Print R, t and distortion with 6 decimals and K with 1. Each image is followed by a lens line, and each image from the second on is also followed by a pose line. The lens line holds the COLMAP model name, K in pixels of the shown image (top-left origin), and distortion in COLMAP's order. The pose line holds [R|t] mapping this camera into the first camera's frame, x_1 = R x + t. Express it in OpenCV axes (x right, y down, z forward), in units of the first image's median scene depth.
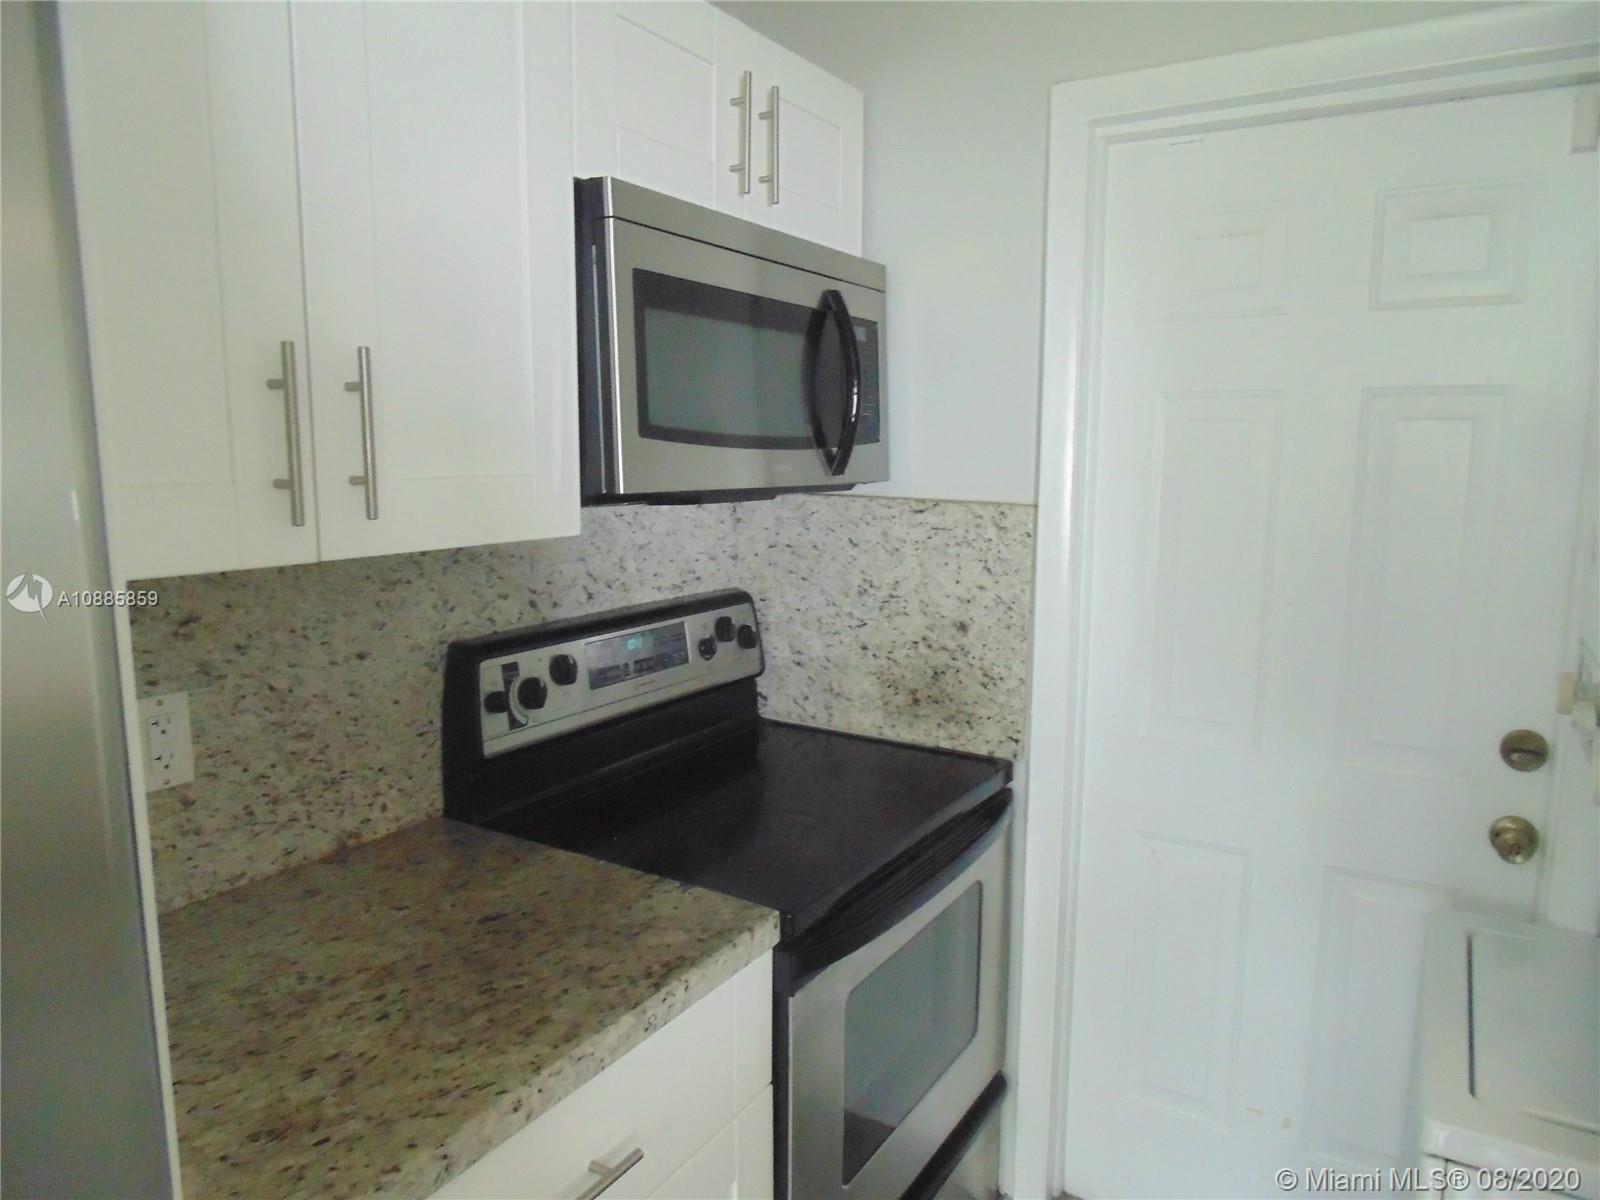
lens RADIAL K [[1062.1, 0, 815.1], [0, 1062.1, 602.6], [0, 0, 1]] dist [-0.021875, 0.010844]
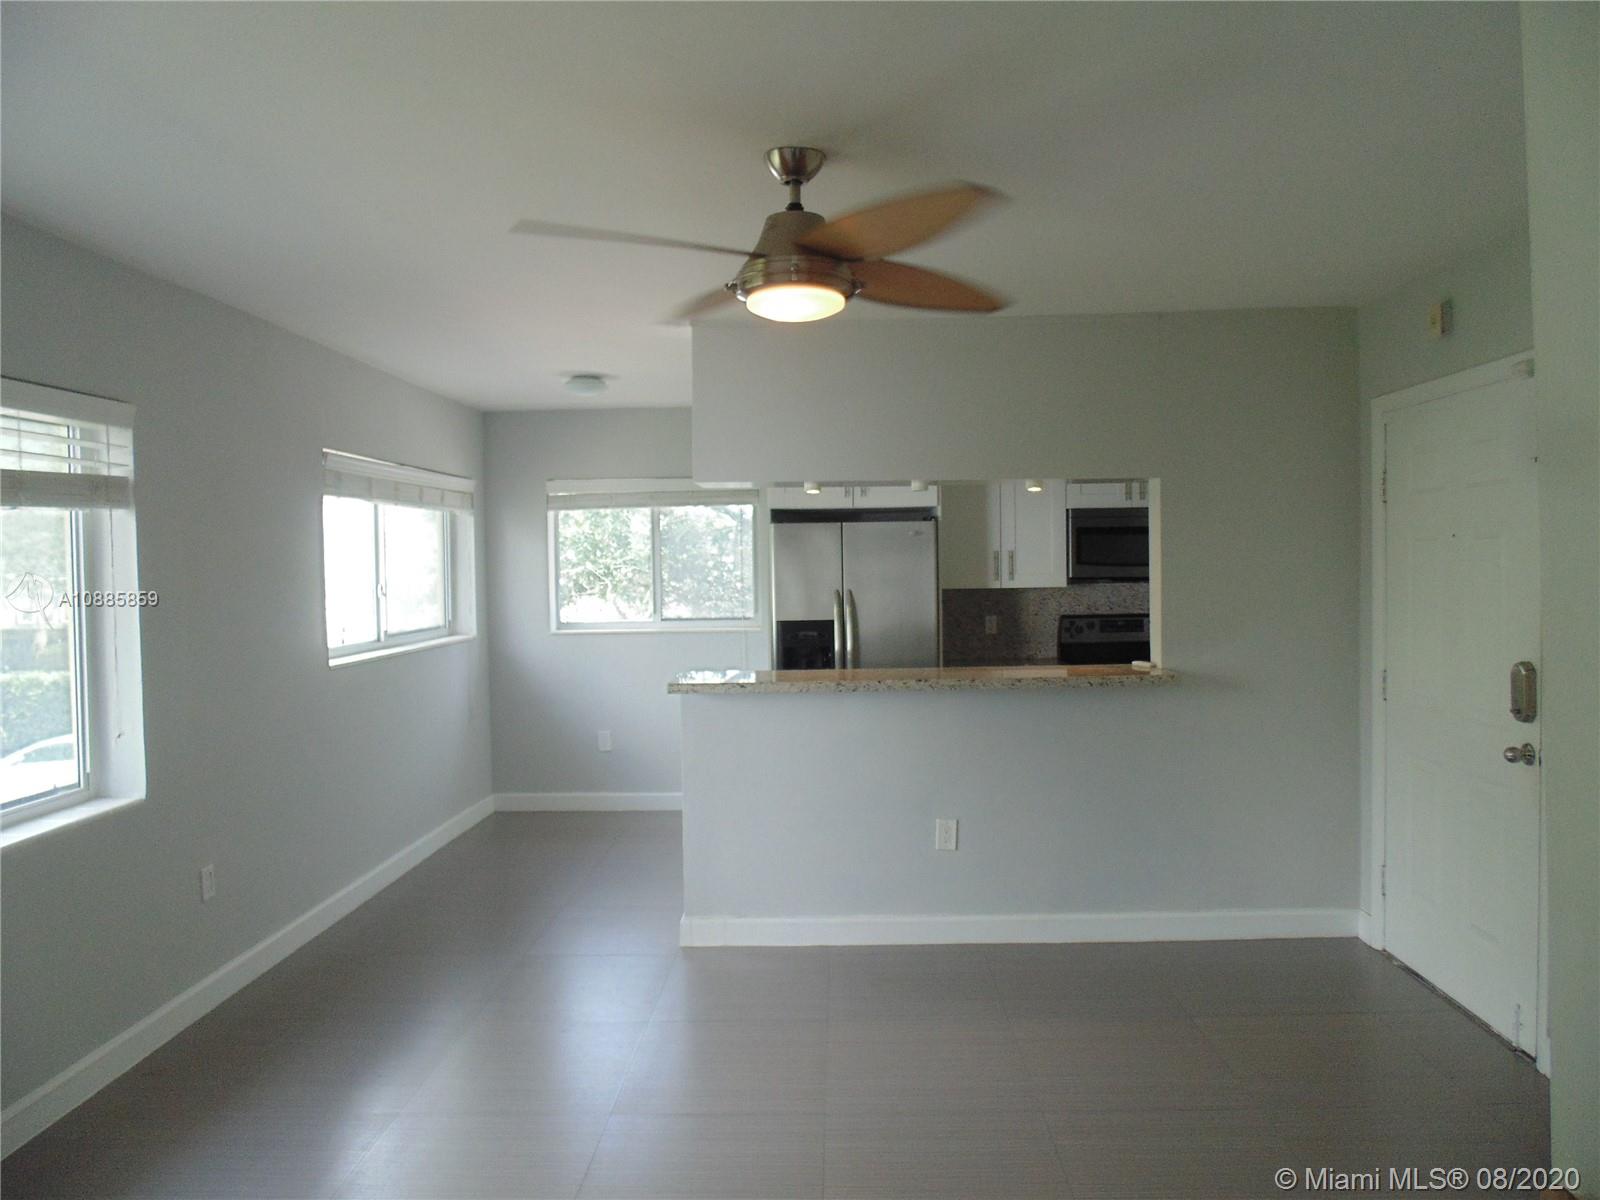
lens RADIAL K [[1062.1, 0, 815.4], [0, 1062.1, 605.6], [0, 0, 1]] dist [-0.021875, 0.010844]
pose [[0.496189, 0.022155, -0.867932, 2.249111], [-0.107097, 0.993602, -0.035863, 0.206225], [0.861584, 0.110747, 0.495387, -1.511855]]
